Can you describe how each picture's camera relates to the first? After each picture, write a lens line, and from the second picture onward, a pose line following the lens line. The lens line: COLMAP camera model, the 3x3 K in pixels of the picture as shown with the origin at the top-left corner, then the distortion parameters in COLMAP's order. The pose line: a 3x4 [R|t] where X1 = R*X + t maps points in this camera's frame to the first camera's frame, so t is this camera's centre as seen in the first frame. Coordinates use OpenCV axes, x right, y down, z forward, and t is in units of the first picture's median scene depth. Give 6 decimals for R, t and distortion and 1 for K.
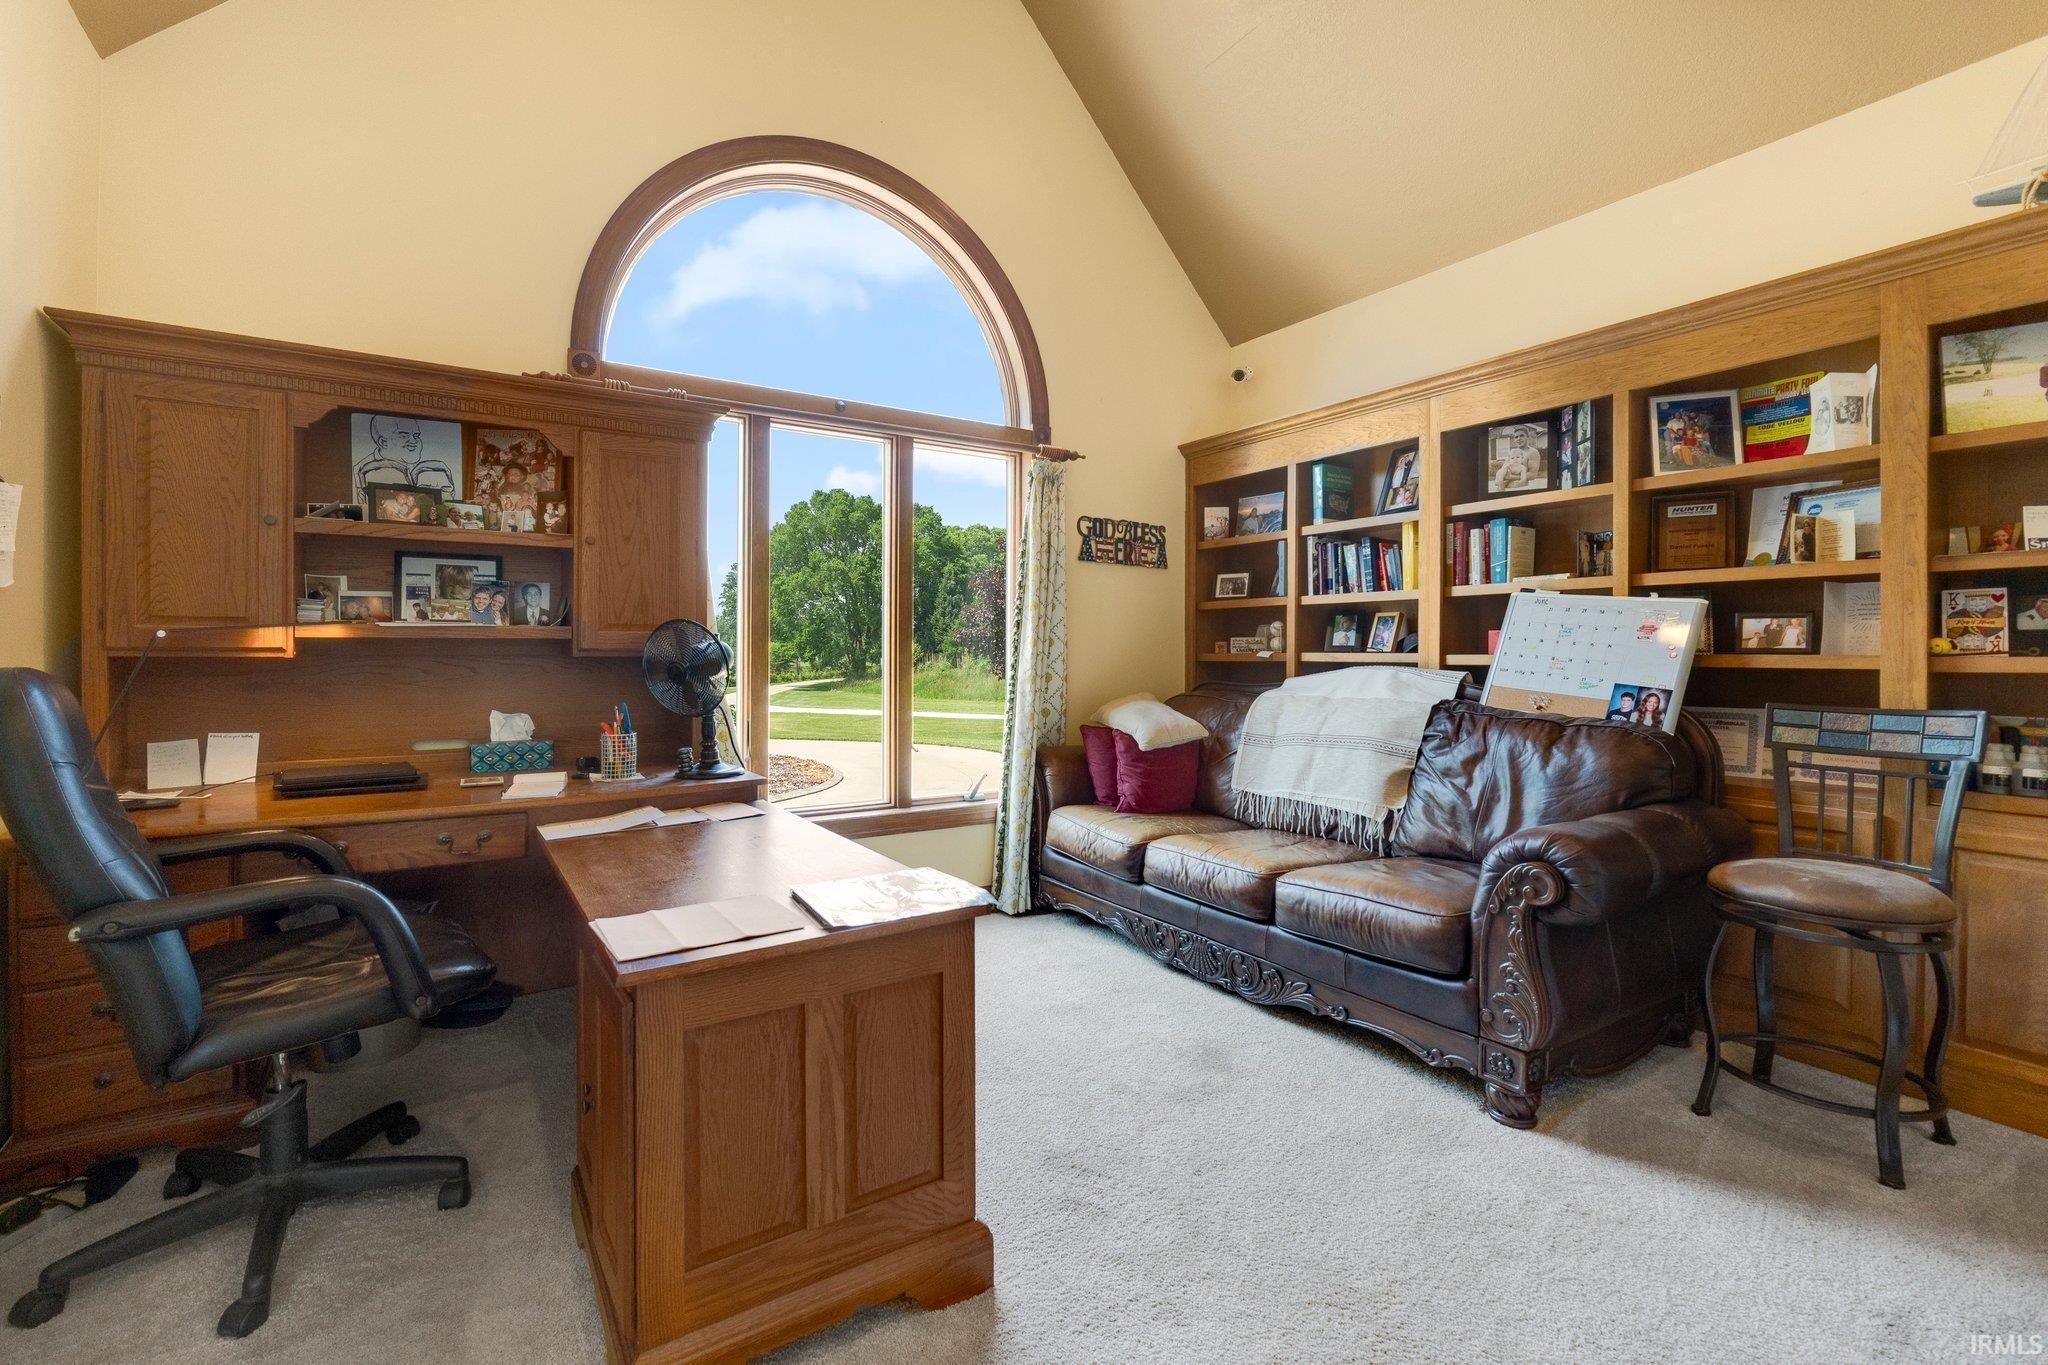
lens RADIAL K [[889.1, 0, 1020.4], [0, 889.1, 662.8], [0, 0, 1]] dist [0.001647, -0.000029]
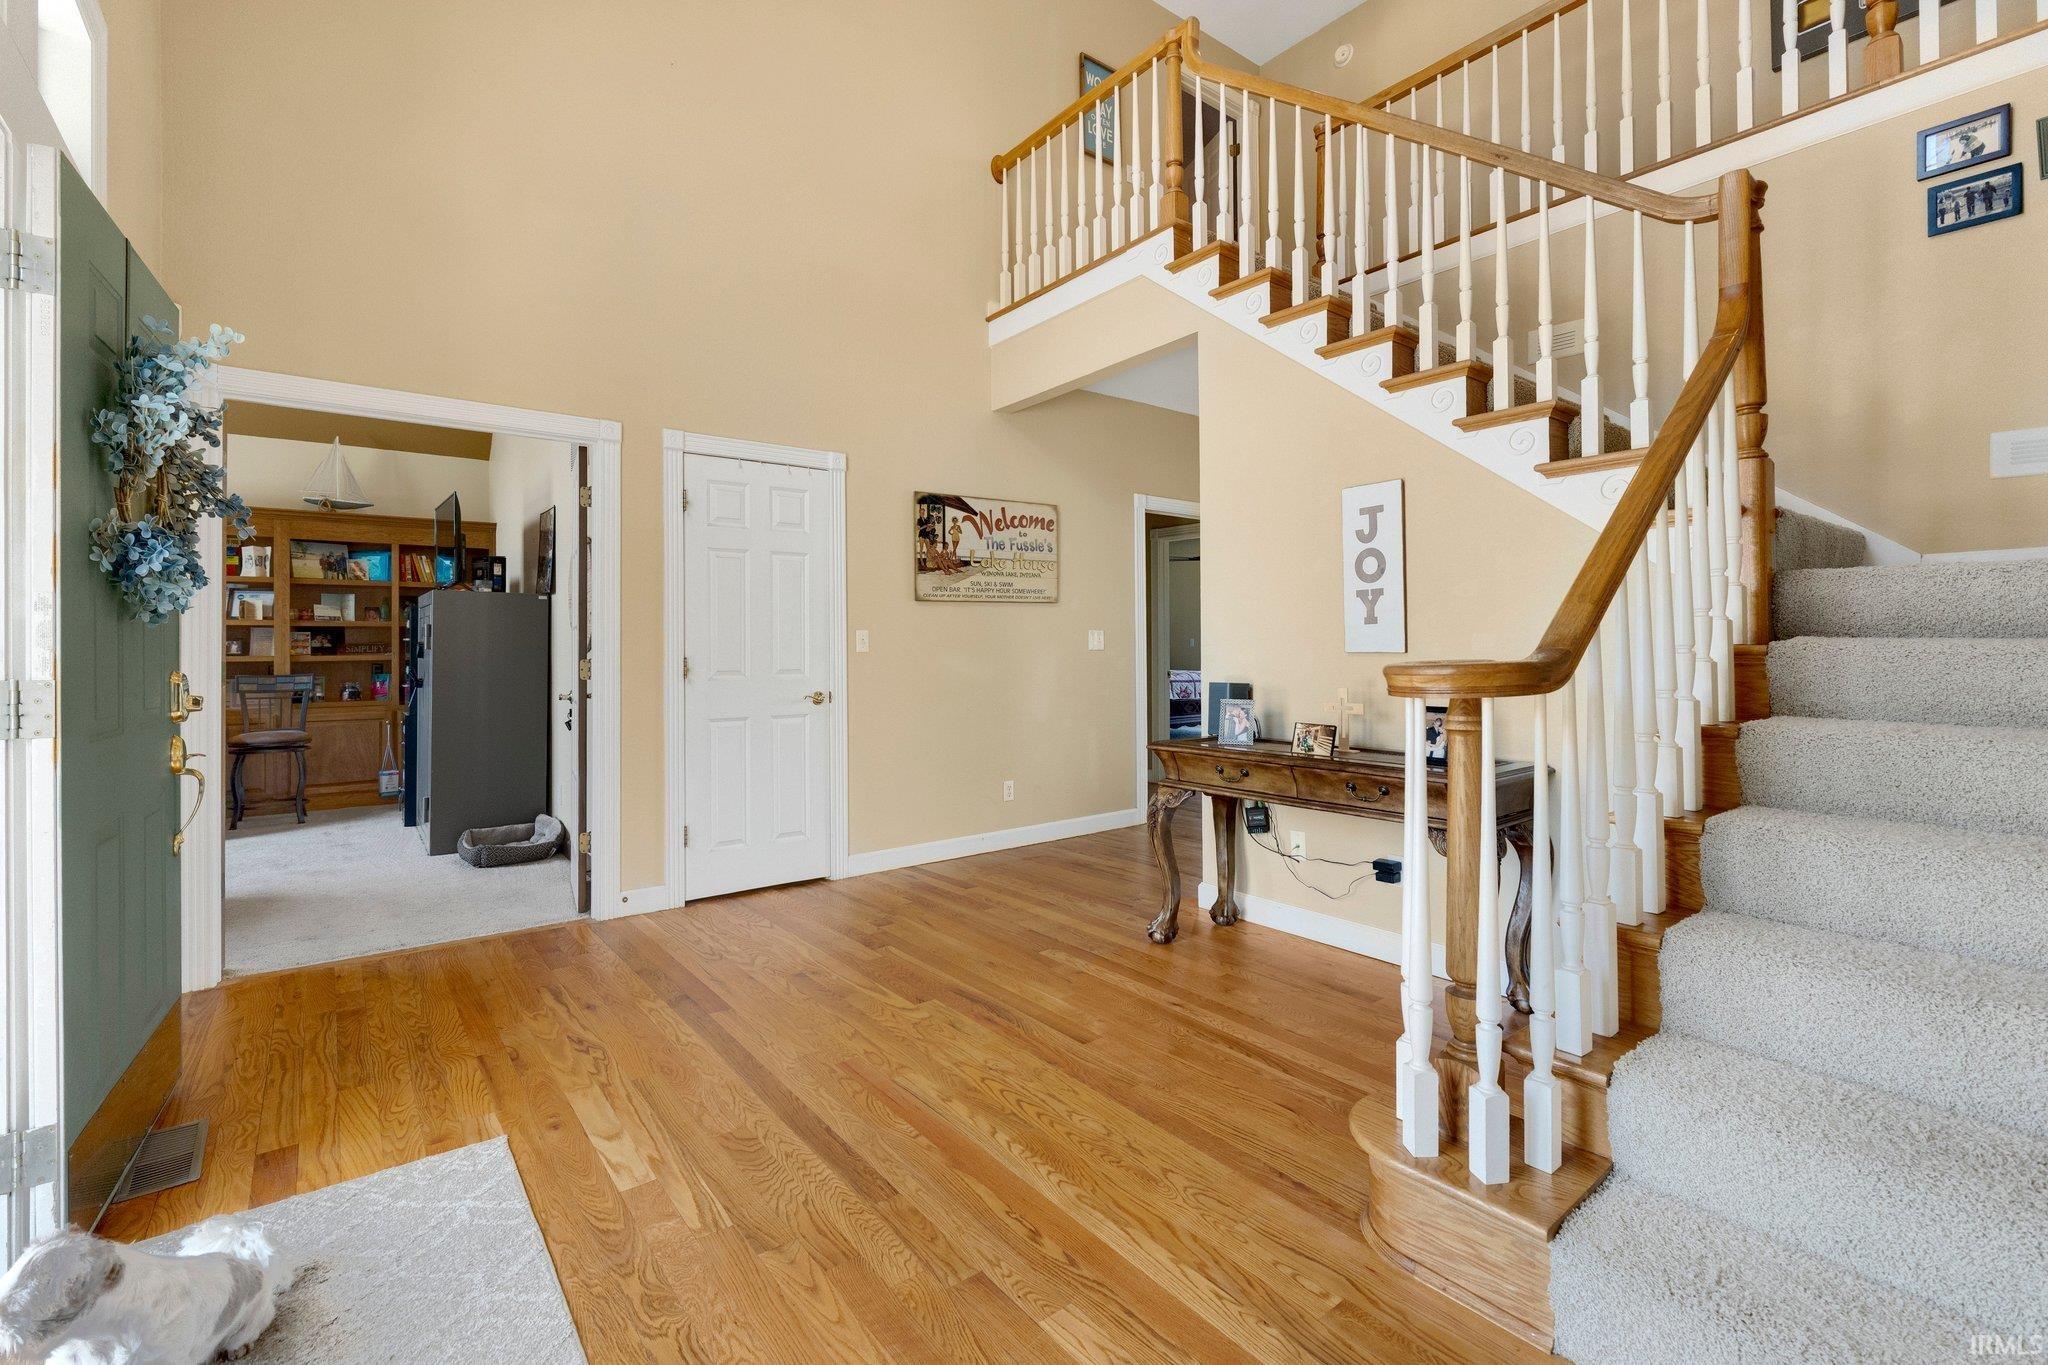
lens RADIAL K [[889.1, 0, 1023.5], [0, 889.1, 660.9], [0, 0, 1]] dist [0.001647, -0.000029]
pose [[-0.092939, -0.001257, 0.995671, -1.910828], [0.019025, 0.999814, 0.003038, 0.041945], [-0.995490, 0.019225, -0.092898, -0.992164]]
